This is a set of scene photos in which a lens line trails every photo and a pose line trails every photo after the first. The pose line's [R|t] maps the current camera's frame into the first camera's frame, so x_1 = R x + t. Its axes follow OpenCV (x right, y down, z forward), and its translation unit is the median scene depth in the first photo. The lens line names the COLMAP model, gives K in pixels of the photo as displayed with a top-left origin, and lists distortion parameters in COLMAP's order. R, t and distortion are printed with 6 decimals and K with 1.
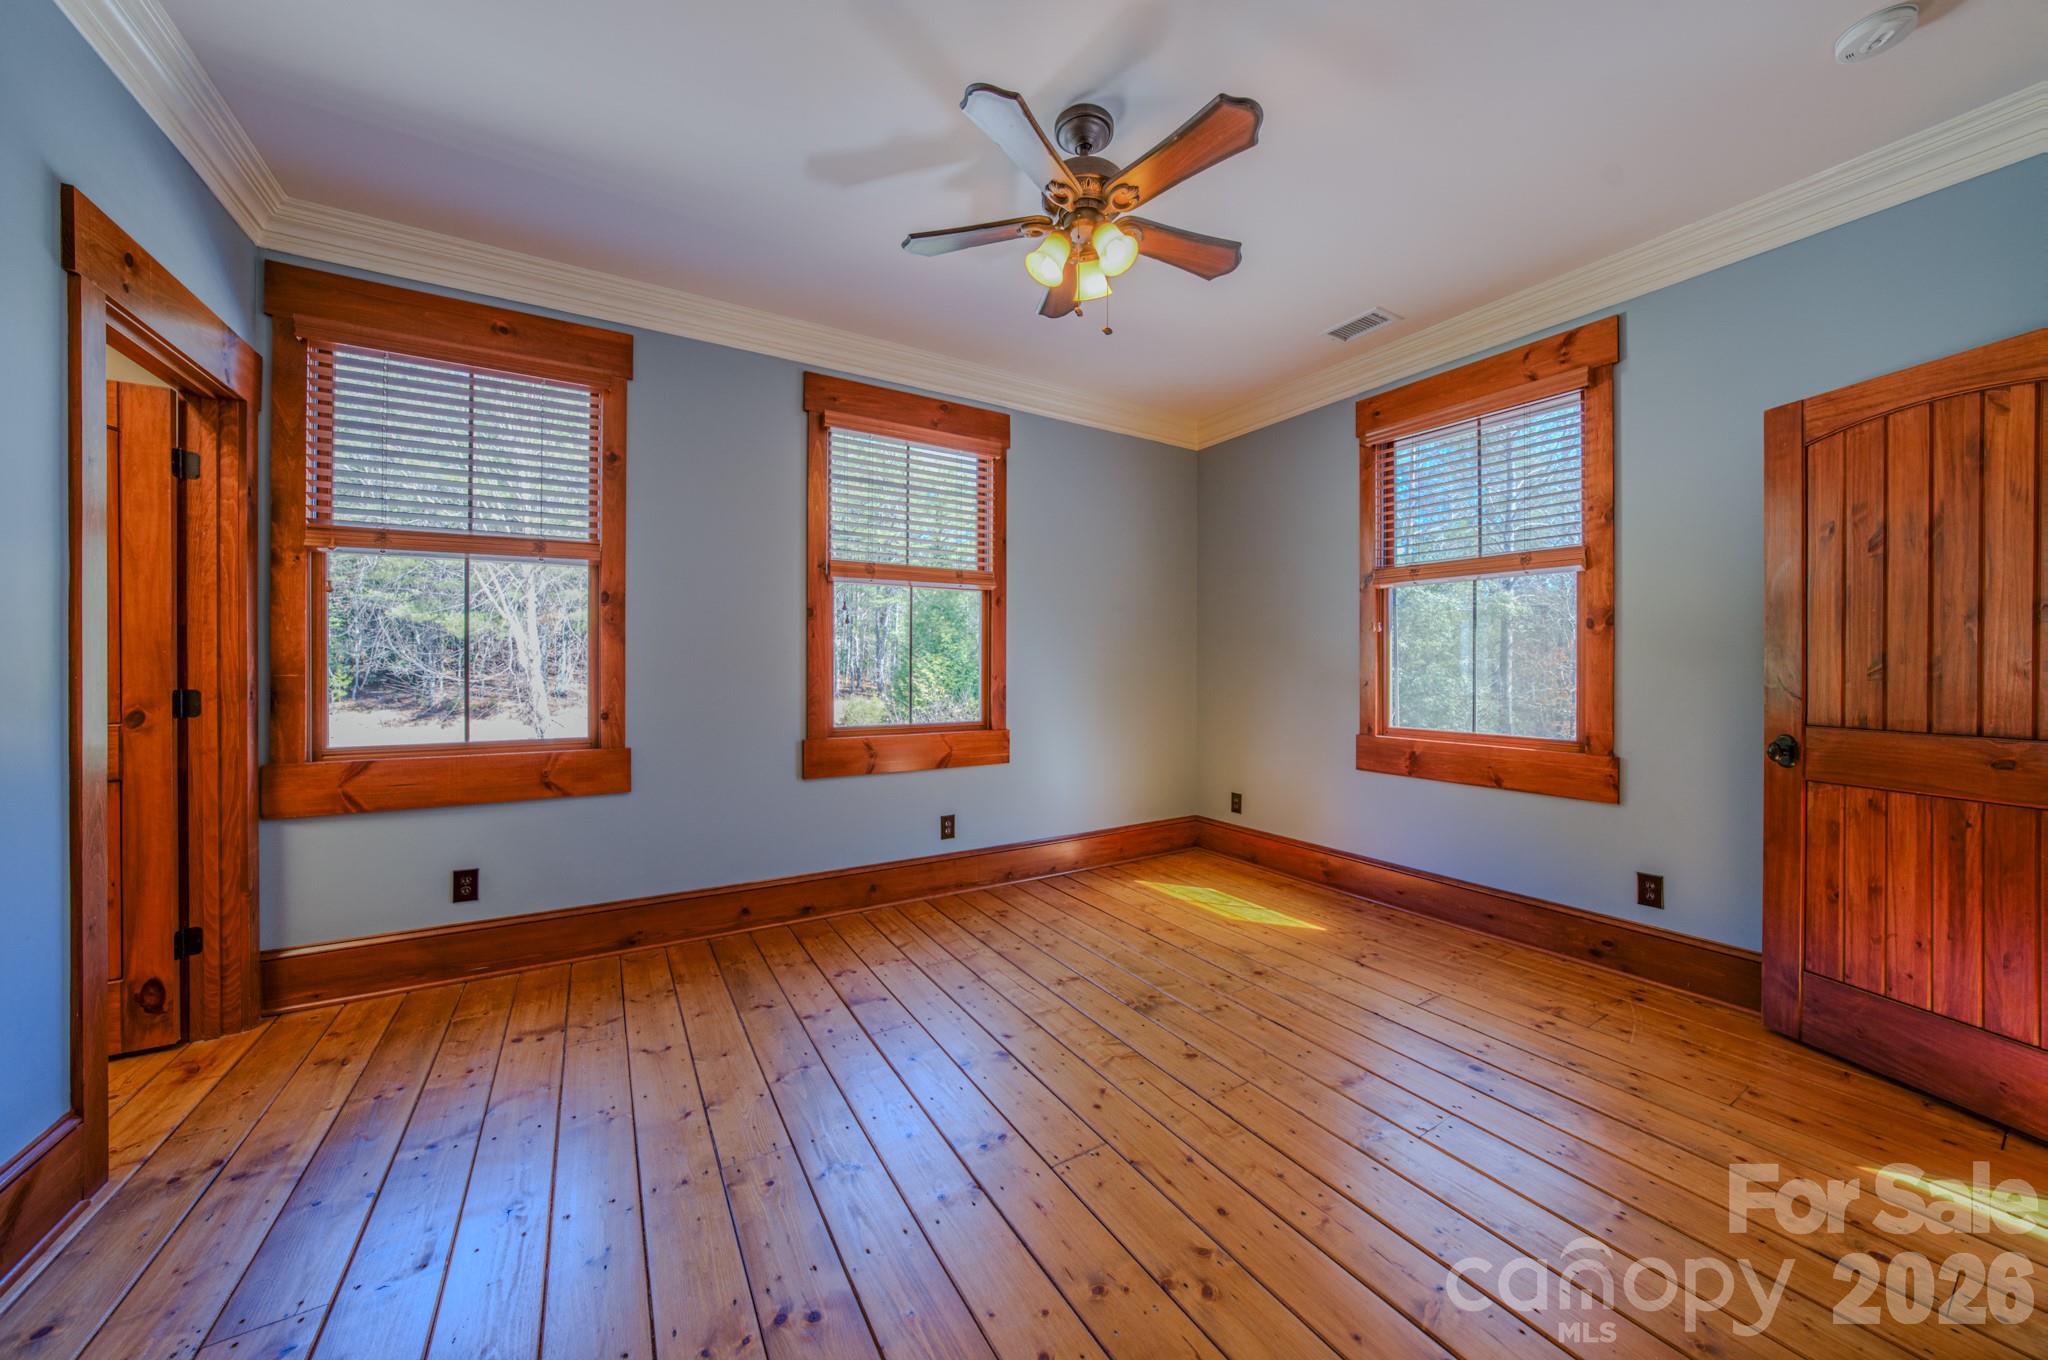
lens RADIAL K [[723.2, 0, 1018.9], [0, 723.2, 672.5], [0, 0, 1]] dist [-0.024350, 0.004342]
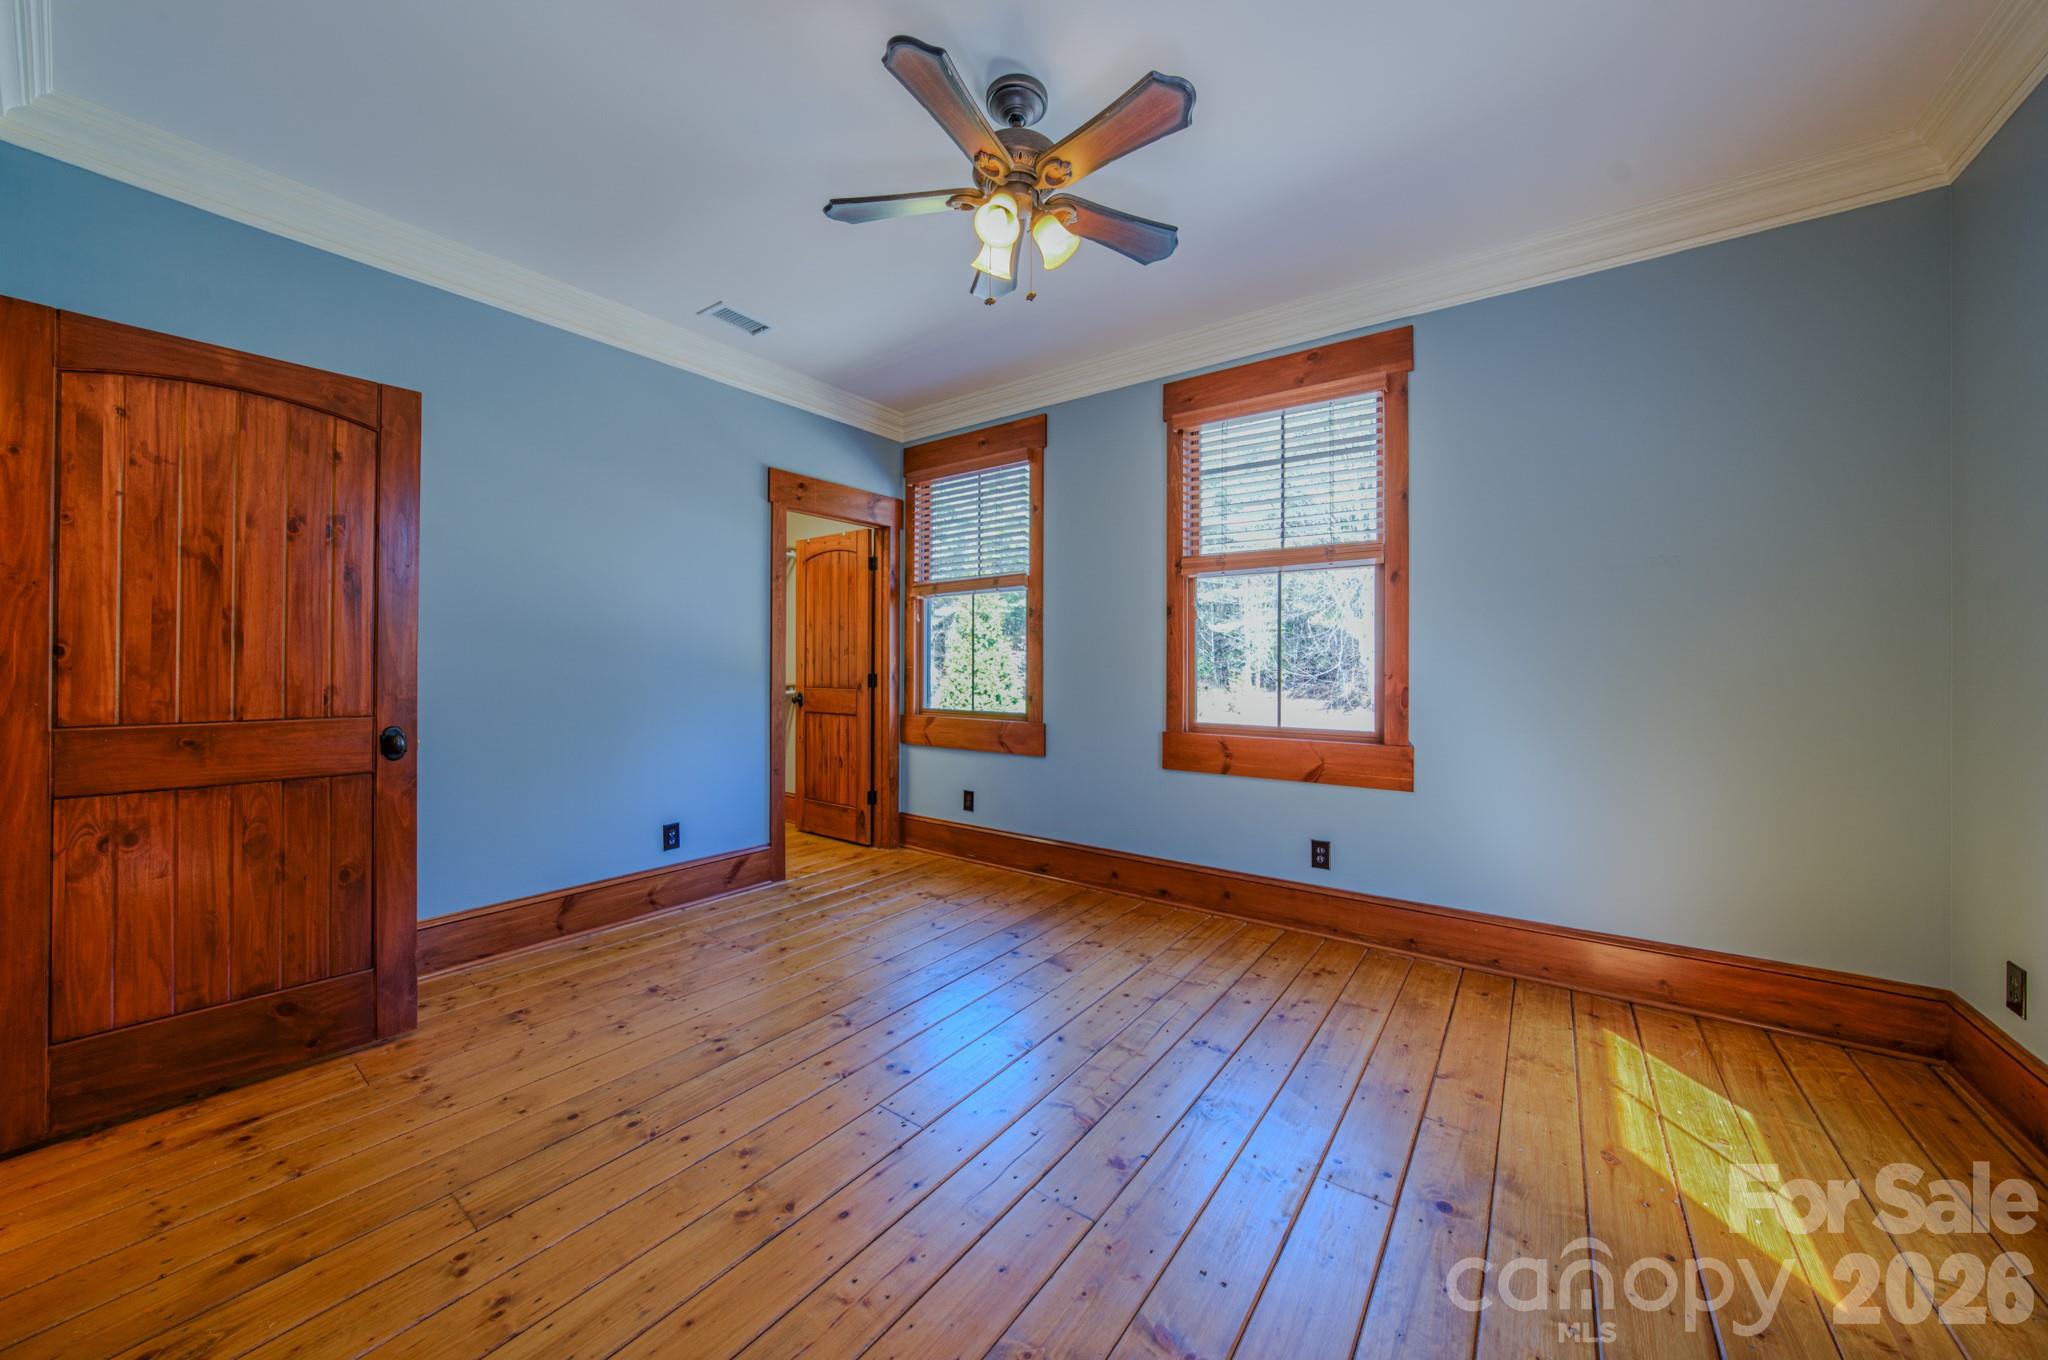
lens RADIAL K [[723.2, 0, 1007.7], [0, 723.2, 663.4], [0, 0, 1]] dist [-0.024350, 0.004342]
pose [[0.361796, -0.001275, -0.932256, 0.645158], [-0.008603, 0.999952, -0.004706, 0.000707], [0.932218, 0.009723, 0.361768, 0.427711]]
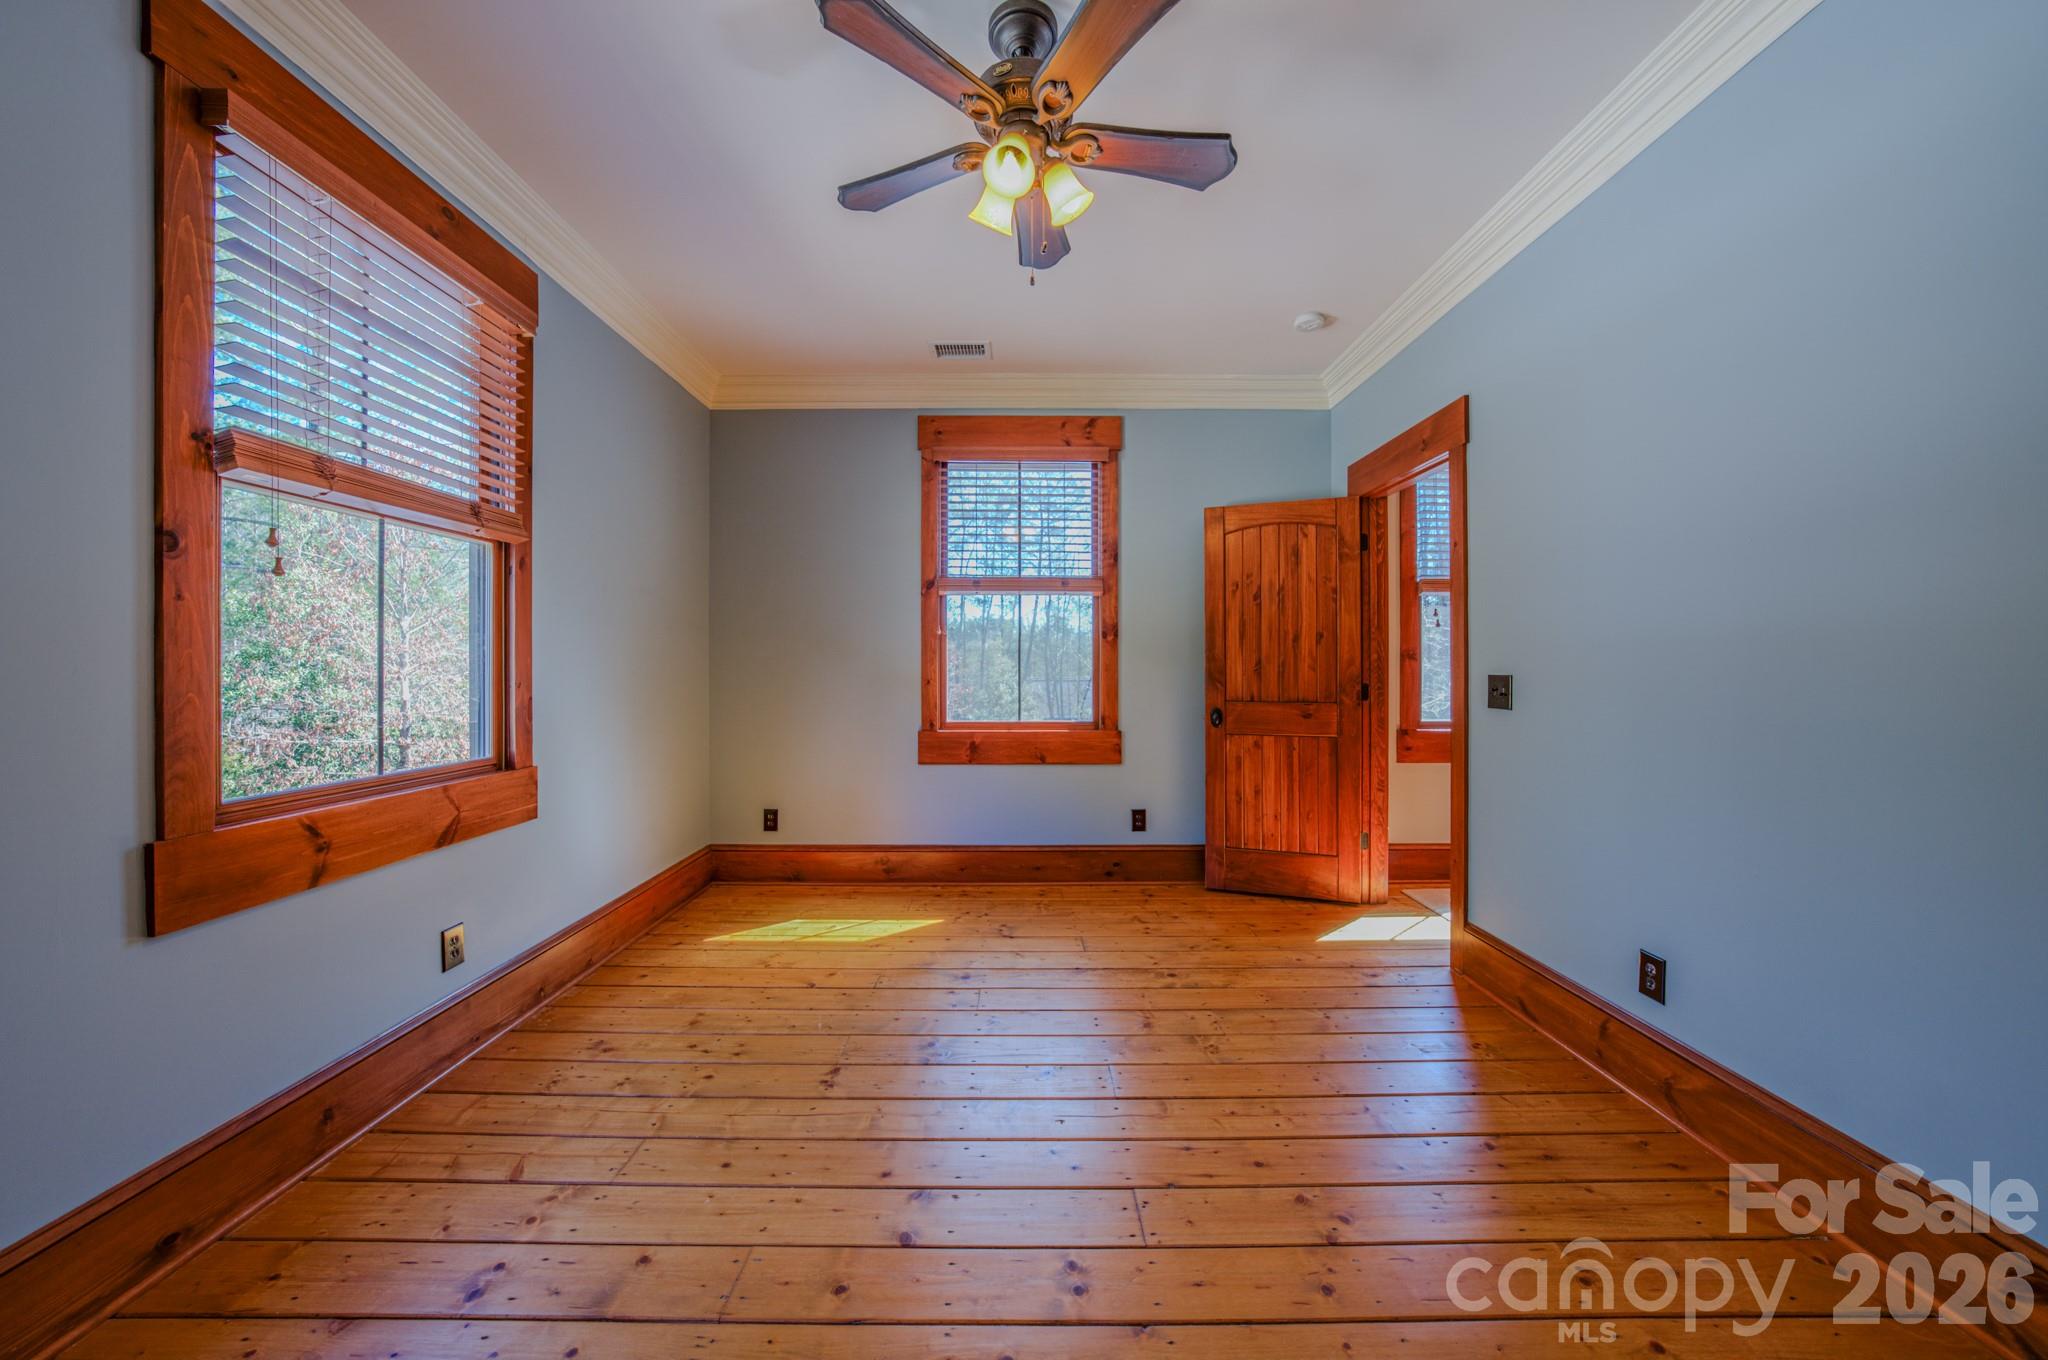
lens RADIAL K [[723.2, 0, 1031.7], [0, 723.2, 670.9], [0, 0, 1]] dist [-0.024350, 0.004342]
pose [[0.502077, -0.005652, 0.864805, -0.419438], [0.008926, 0.999959, 0.001353, -0.002075], [-0.864777, 0.007040, 0.502107, 0.376392]]
